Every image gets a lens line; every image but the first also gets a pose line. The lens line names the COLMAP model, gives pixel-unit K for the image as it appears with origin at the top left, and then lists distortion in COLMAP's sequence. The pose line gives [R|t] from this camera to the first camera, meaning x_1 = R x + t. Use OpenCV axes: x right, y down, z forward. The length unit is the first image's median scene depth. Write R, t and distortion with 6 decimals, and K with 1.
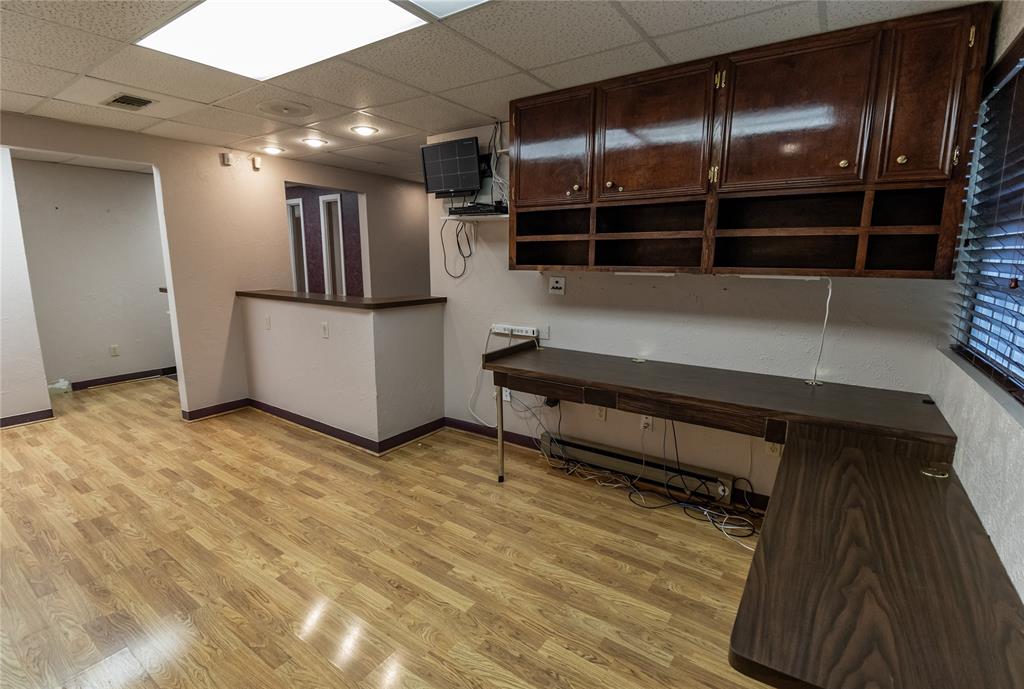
lens RADIAL K [[490.1, 0, 512.0], [0, 490.1, 344.5], [0, 0, 1]] dist [-0.003985, -0.009528]
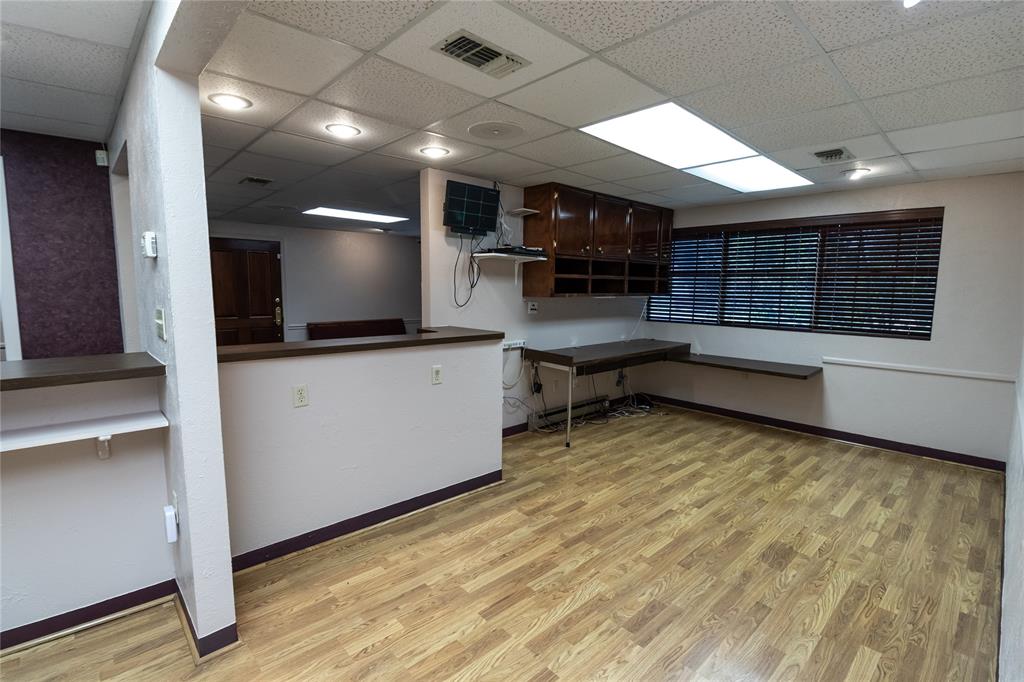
lens RADIAL K [[476.3, 0, 516.7], [0, 476.3, 338.4], [0, 0, 1]] dist [-0.007981, -0.000402]
pose [[0.192890, -0.105724, 0.975508, -1.492962], [0.164285, 0.983624, 0.074119, -0.167179], [-0.967369, 0.145965, 0.207101, 0.902670]]
